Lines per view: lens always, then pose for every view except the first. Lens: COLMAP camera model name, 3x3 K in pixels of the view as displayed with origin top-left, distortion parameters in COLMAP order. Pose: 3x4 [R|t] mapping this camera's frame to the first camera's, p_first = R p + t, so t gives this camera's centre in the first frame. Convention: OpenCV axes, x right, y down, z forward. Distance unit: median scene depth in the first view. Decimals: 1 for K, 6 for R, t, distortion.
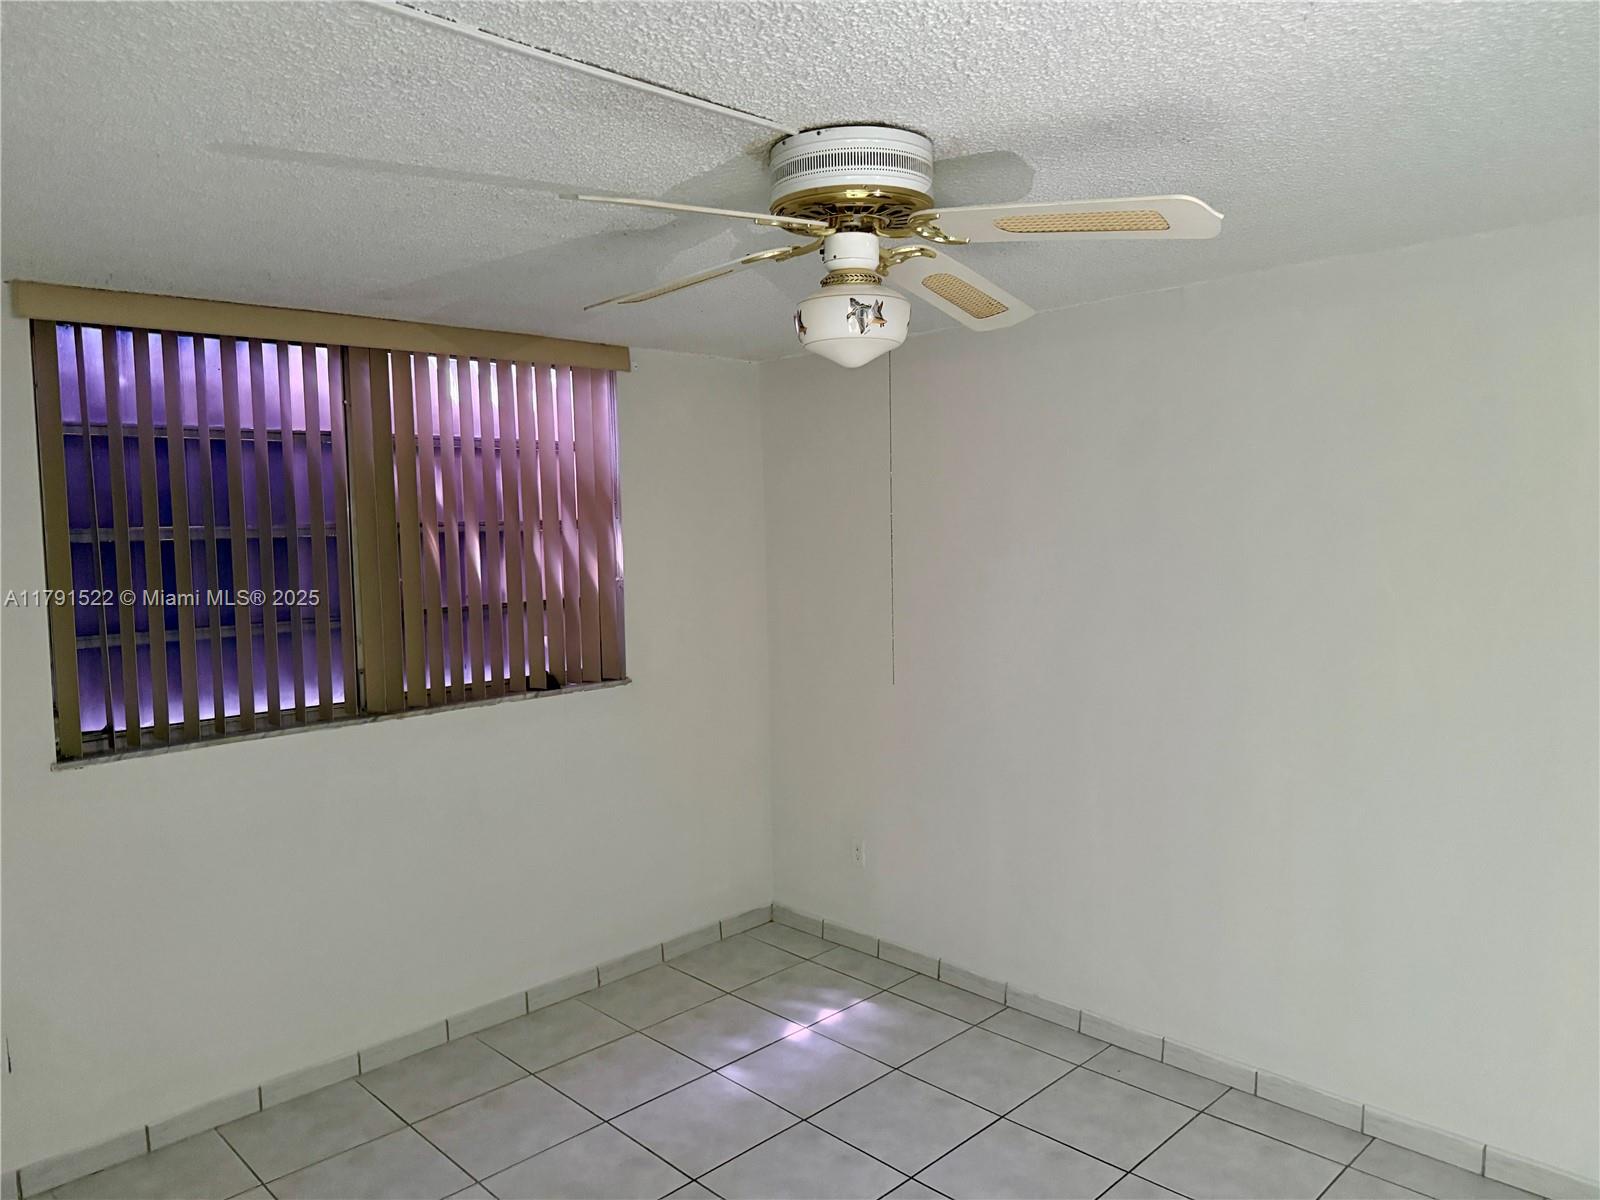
lens RADIAL K [[1141.0, 0, 822.2], [0, 1141.0, 588.2], [0, 0, 1]] dist [0.033723, -0.042141]
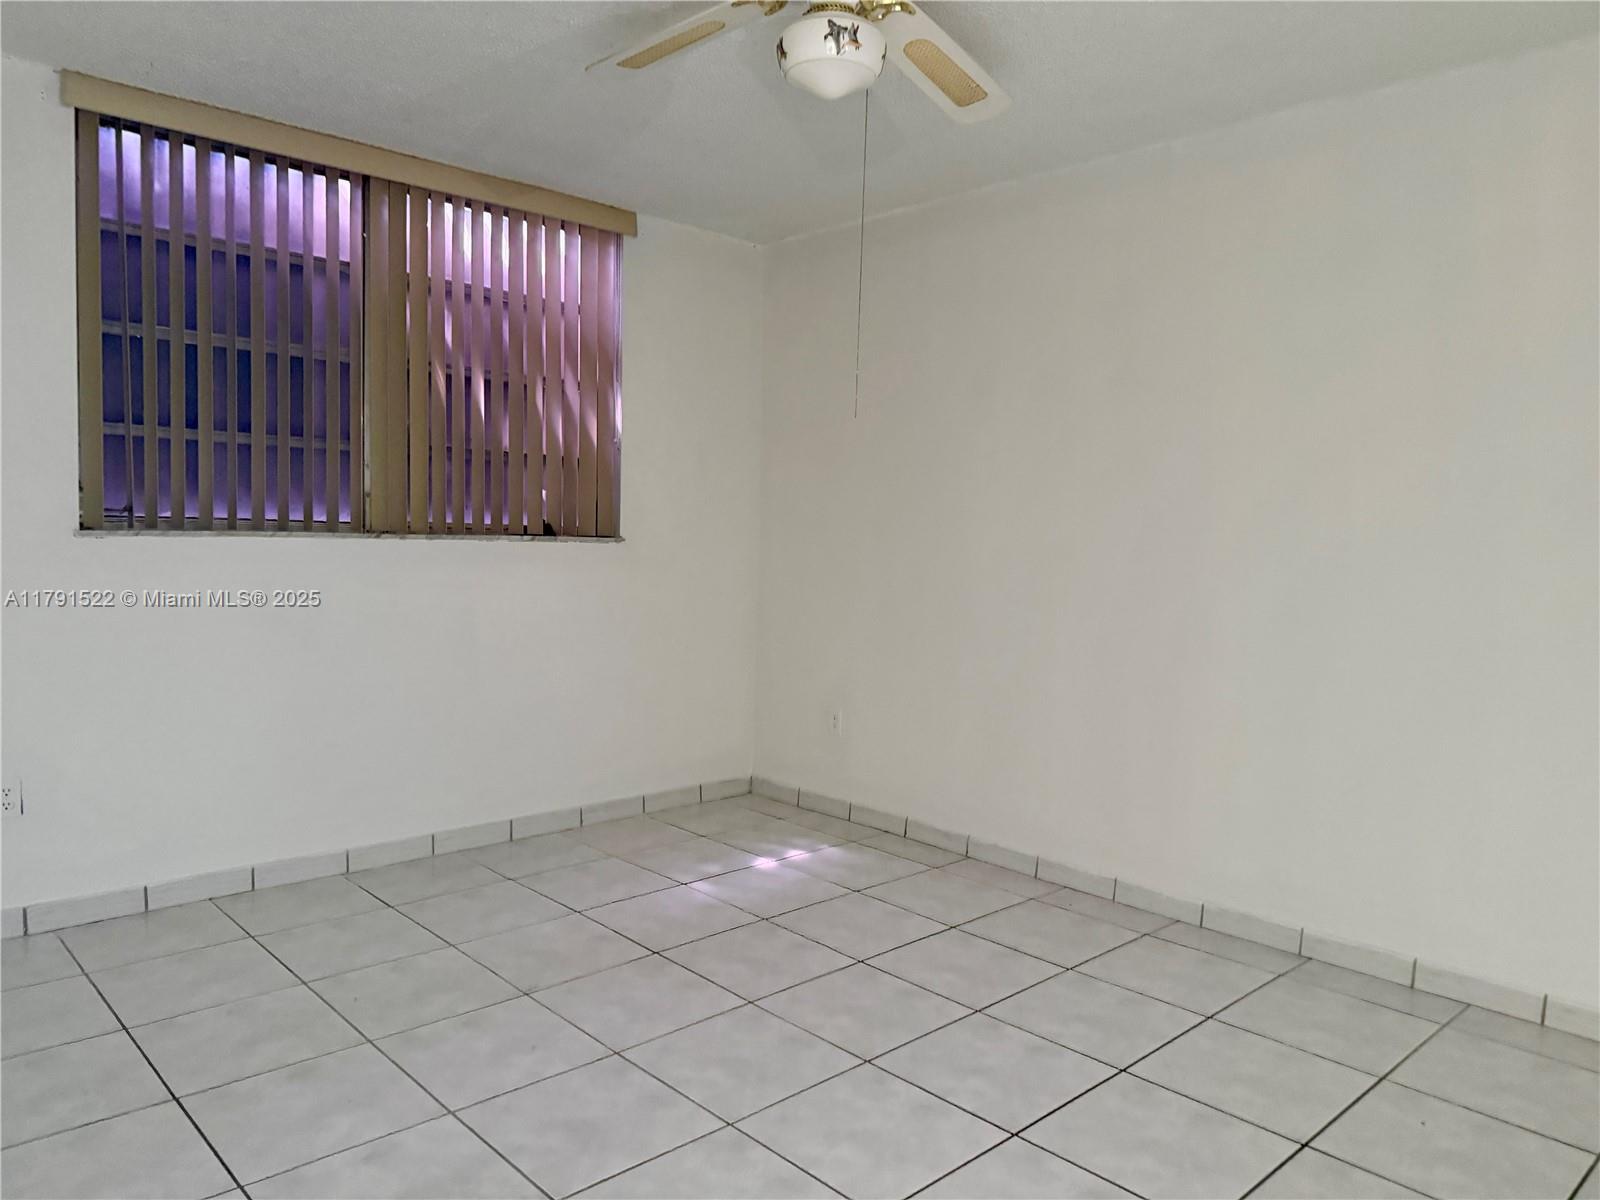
lens RADIAL K [[1141.0, 0, 807.9], [0, 1141.0, 614.3], [0, 0, 1]] dist [0.033723, -0.042141]
pose [[0.998655, 0.047138, -0.021600, 0.031226], [-0.047160, 0.998887, -0.000542, 0.174157], [0.021550, 0.001560, 0.999767, -0.045180]]
